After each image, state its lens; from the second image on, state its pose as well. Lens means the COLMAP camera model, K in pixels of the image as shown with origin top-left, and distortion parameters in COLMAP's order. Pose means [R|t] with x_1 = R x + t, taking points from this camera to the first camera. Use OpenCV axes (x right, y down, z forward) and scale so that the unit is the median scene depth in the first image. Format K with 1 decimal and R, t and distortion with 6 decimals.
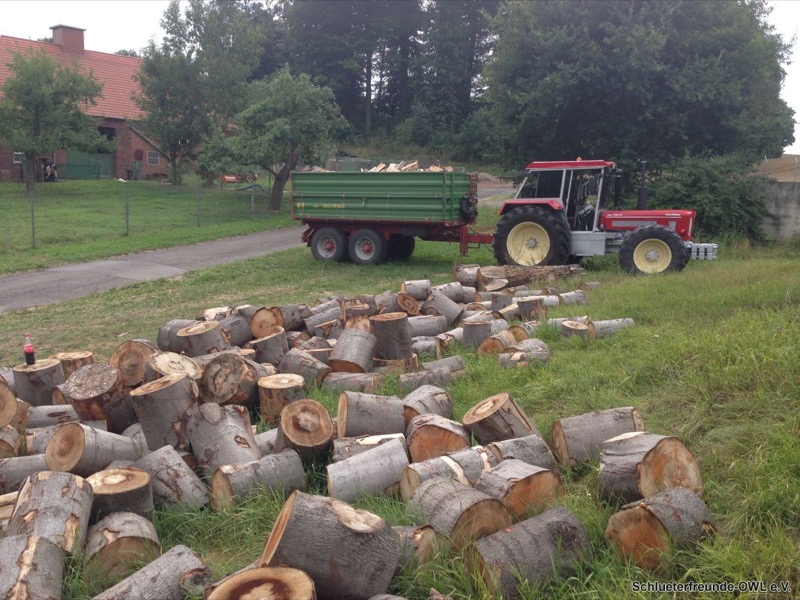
lens RADIAL K [[769.1, 0, 401.3], [0, 769.1, 299.0], [0, 0, 1]] dist [0.073532, 0.000000]
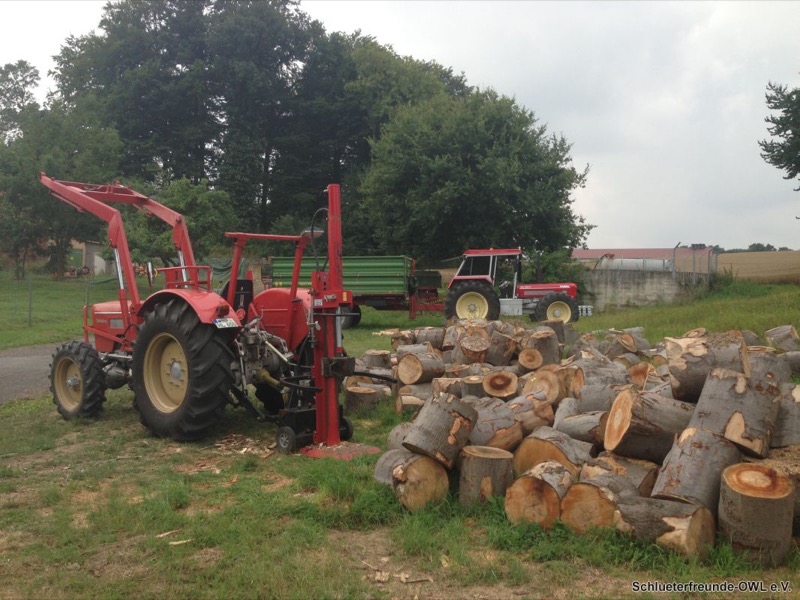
lens RADIAL K [[769.1, 0, 402.5], [0, 769.1, 296.6], [0, 0, 1]] dist [0.073532, 0.000000]
pose [[0.939178, -0.010521, 0.343269, -0.414556], [0.057754, 0.990134, -0.127667, 0.074926], [-0.338539, 0.139727, 0.930520, -0.234015]]
